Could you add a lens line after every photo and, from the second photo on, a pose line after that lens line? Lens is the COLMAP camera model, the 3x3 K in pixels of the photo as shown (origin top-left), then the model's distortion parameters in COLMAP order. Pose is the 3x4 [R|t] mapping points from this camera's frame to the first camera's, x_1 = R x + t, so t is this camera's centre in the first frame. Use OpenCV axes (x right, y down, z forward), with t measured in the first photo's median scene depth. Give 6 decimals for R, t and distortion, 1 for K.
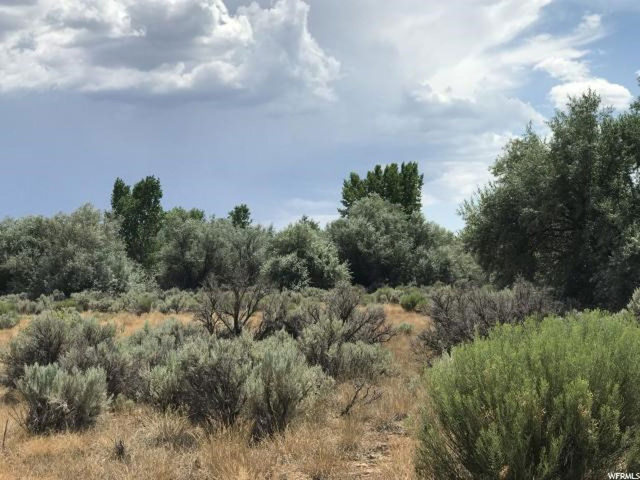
lens RADIAL K [[1175.0, 0, 320.0], [0, 1175.0, 240.0], [0, 0, 1]] dist [-0.004909, 0.952056]
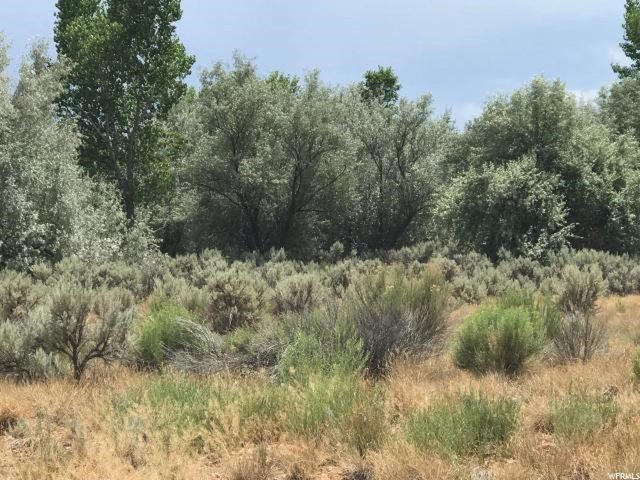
lens RADIAL K [[1890.8, 0, 320.0], [0, 1890.8, 240.0], [0, 0, 1]] dist [0.080063, 0.906722]
pose [[0.995366, 0.002857, -0.096112, -0.028070], [0.000319, 0.999455, 0.033012, 0.016451], [0.096154, -0.032890, 0.994823, 0.379224]]
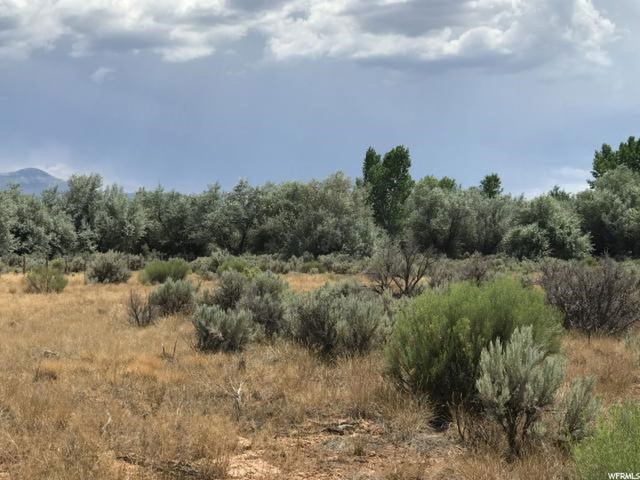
lens RADIAL K [[1173.6, 0, 320.1], [0, 1173.6, 281.1], [0, 0, 1]] dist [-0.036089, 0.840841]
pose [[0.974412, 0.037849, -0.221562, 0.021904], [-0.023671, 0.997519, 0.066299, -0.001950], [0.223521, -0.059358, 0.972890, -0.034332]]
